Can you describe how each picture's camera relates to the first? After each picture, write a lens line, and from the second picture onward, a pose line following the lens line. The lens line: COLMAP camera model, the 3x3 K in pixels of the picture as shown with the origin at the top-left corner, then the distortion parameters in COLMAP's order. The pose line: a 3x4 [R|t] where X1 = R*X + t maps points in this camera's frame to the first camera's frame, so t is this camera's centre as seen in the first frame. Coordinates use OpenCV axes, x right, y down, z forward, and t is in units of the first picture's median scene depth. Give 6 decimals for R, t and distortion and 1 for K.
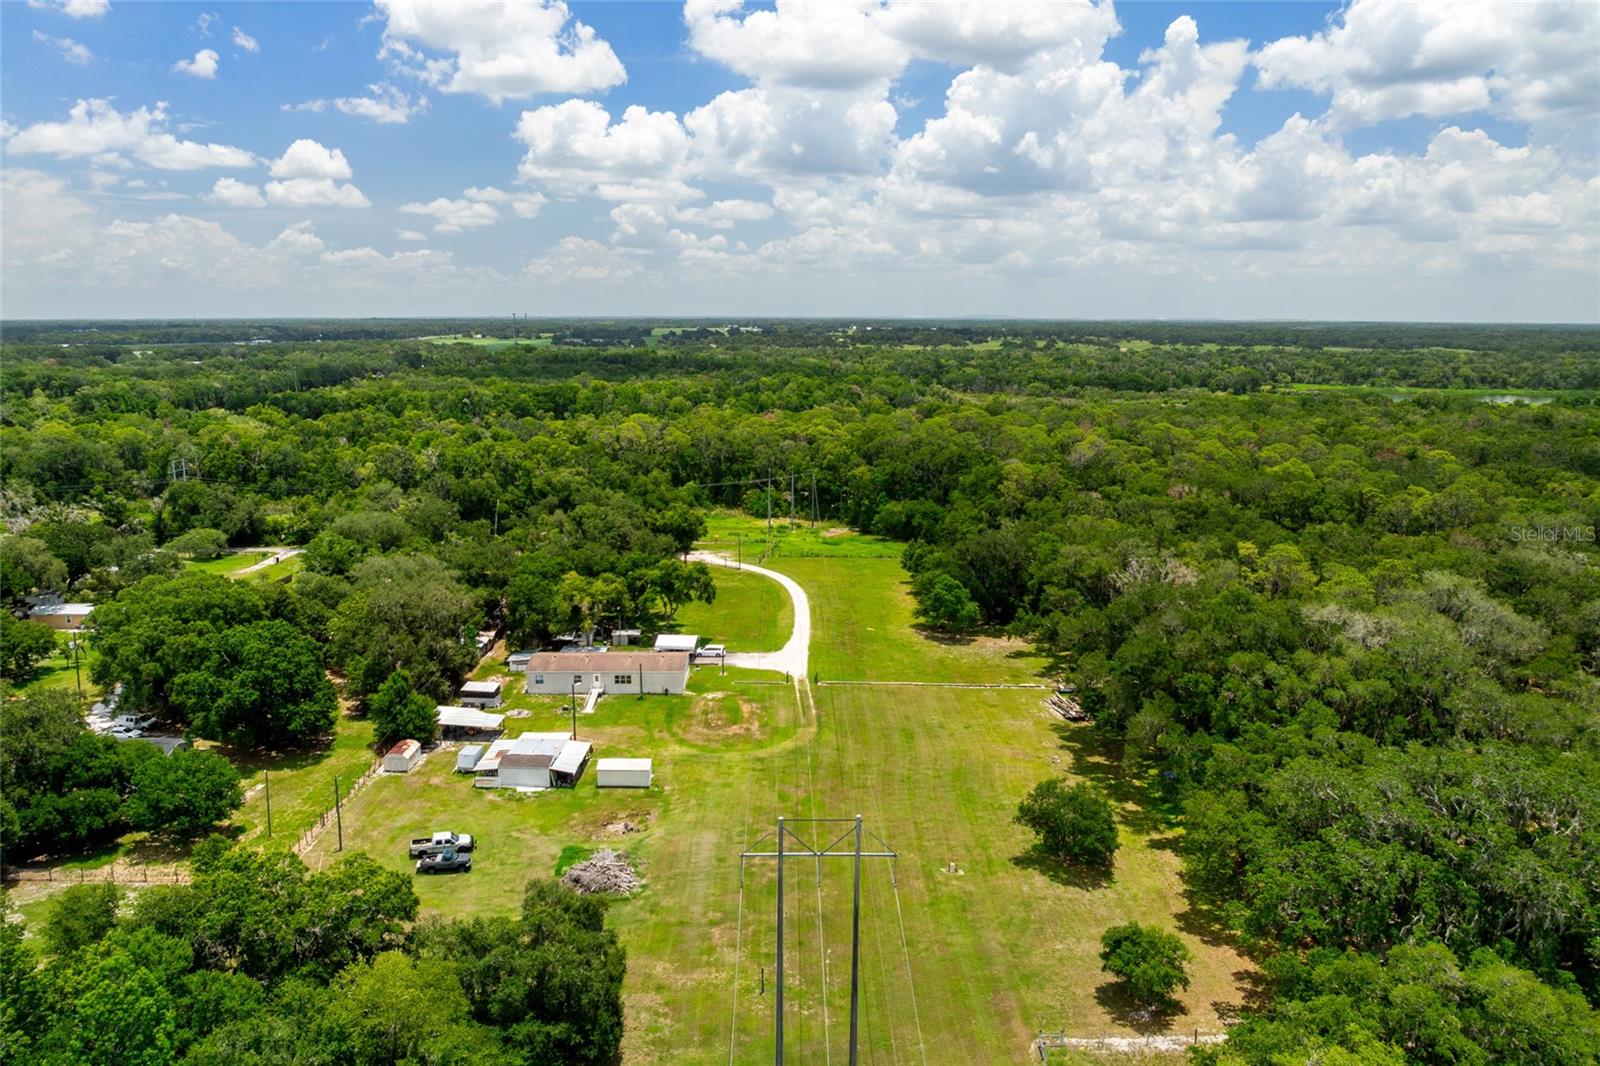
lens RADIAL K [[1116.2, 0, 792.9], [0, 1116.2, 538.3], [0, 0, 1]] dist [-0.034138, -0.000901]
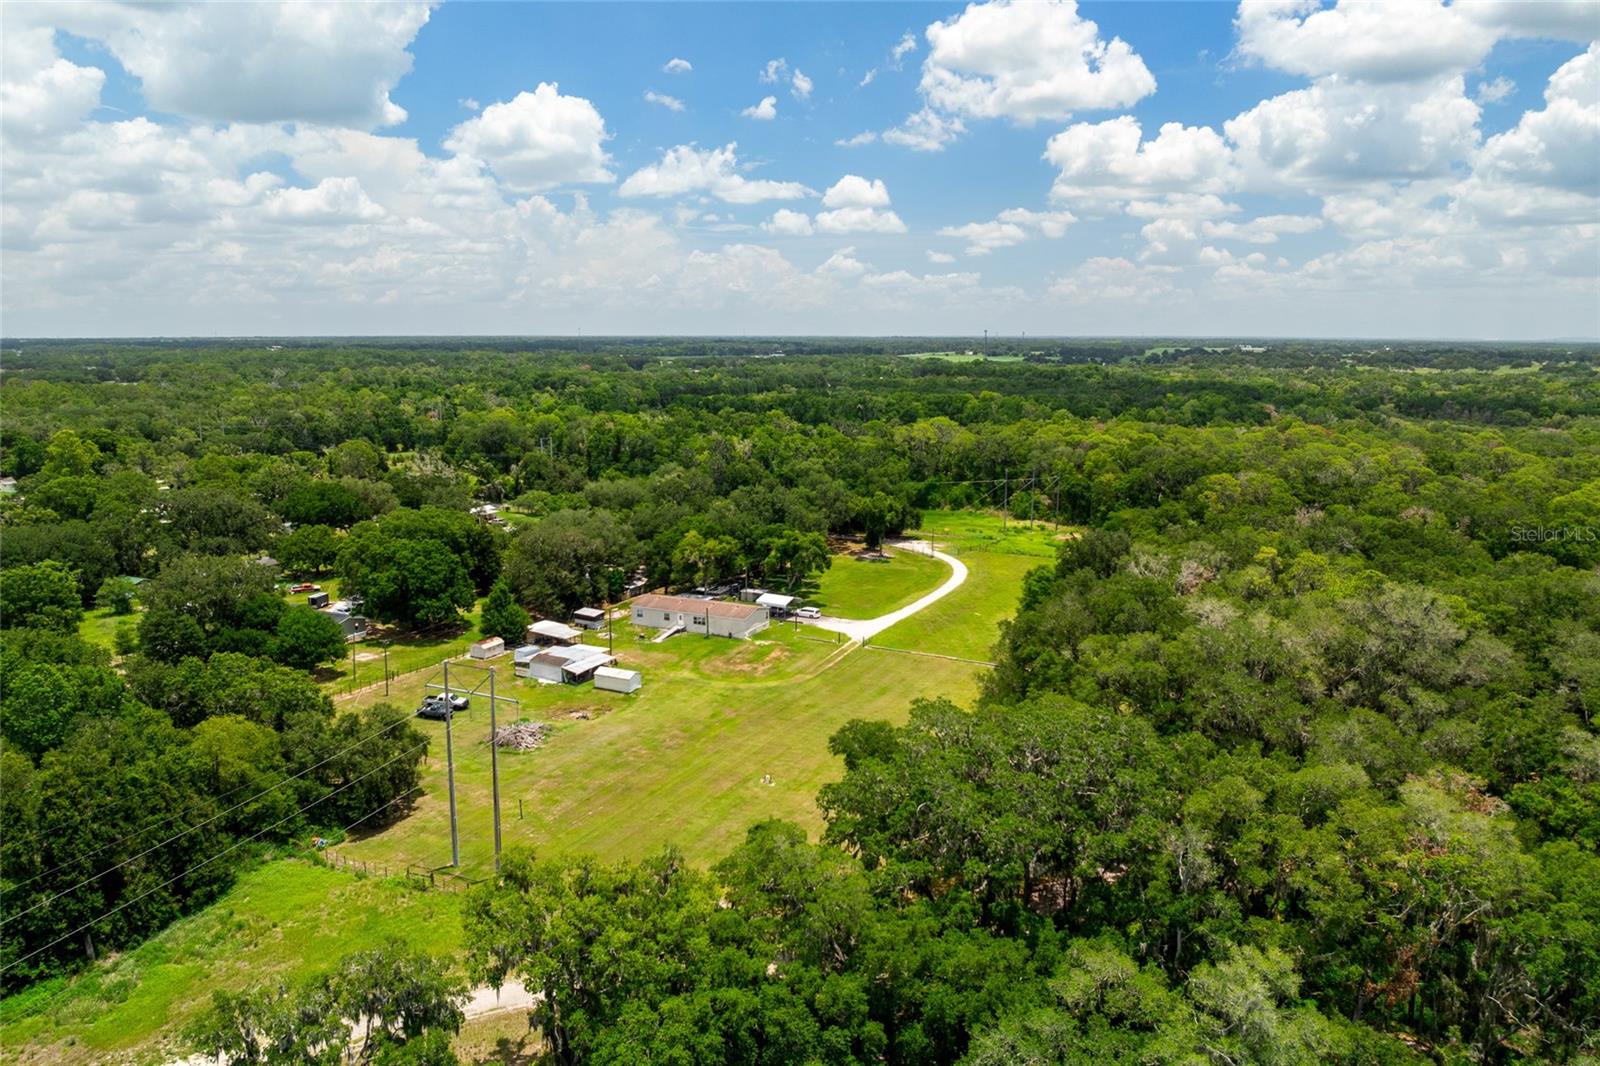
lens RADIAL K [[1118.2, 0, 804.3], [0, 1118.2, 542.4], [0, 0, 1]] dist [-0.032183, -0.004136]
pose [[0.903041, 0.078992, -0.422229, 0.414934], [-0.084800, 0.996385, 0.005040, 0.026320], [0.421101, 0.031254, 0.906475, -0.029353]]
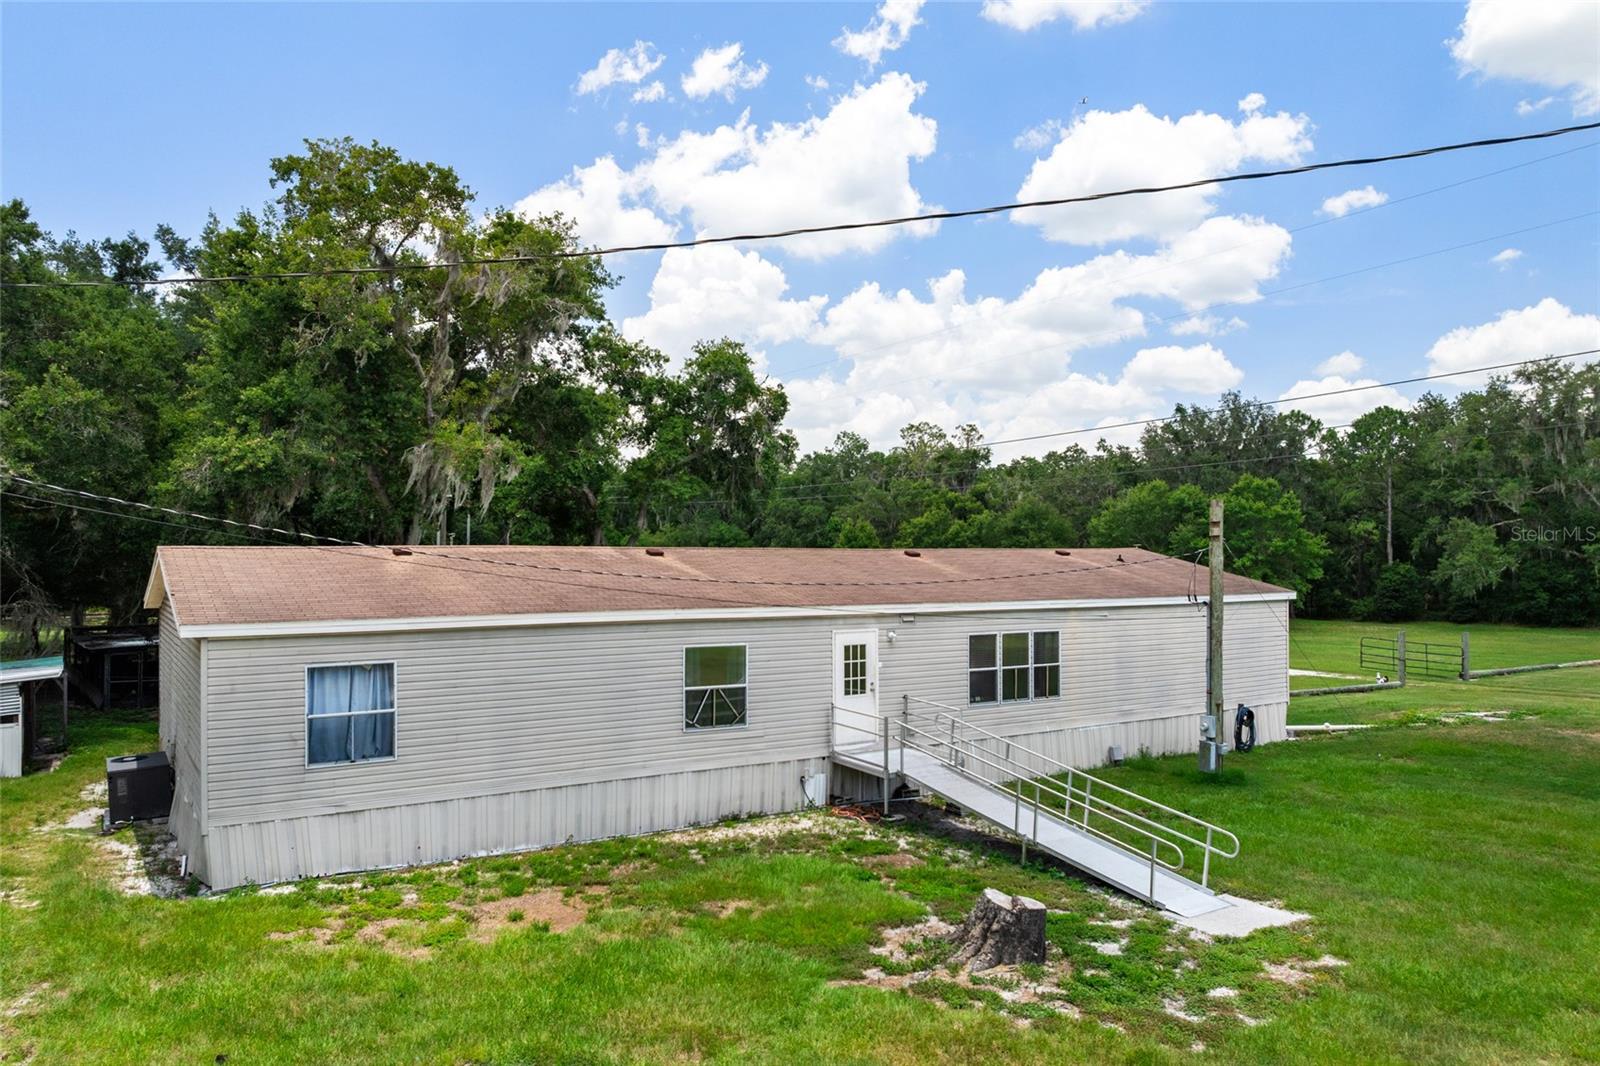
lens RADIAL K [[1121.0, 0, 797.1], [0, 1121.0, 539.2], [0, 0, 1]] dist [-0.034969, -0.003744]
pose [[0.841813, 0.009483, 0.539686, -0.231143], [0.103513, 0.978451, -0.178656, 0.124666], [-0.529751, 0.206259, 0.822692, 0.845157]]
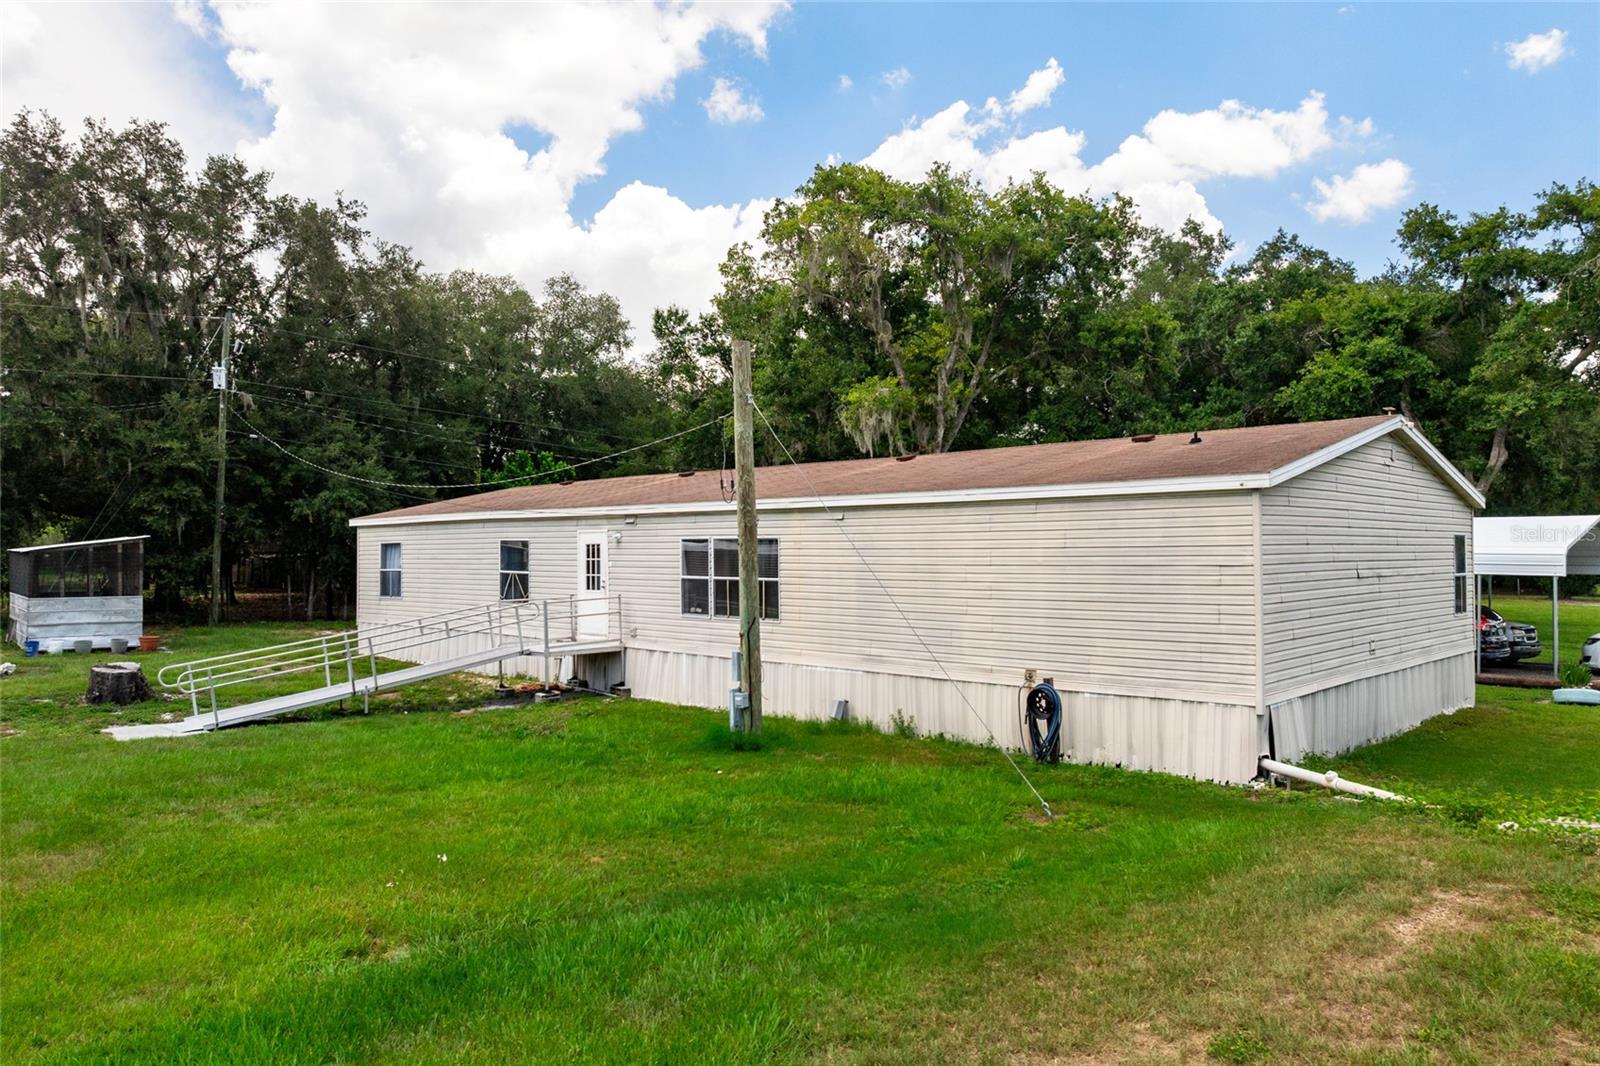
lens RADIAL K [[1118.2, 0, 804.3], [0, 1118.2, 542.4], [0, 0, 1]] dist [-0.032183, -0.004136]
pose [[0.714023, -0.008126, -0.700075, -0.063442], [-0.136724, 0.979062, -0.150812, 0.130554], [0.686642, 0.203400, 0.697962, 0.867950]]
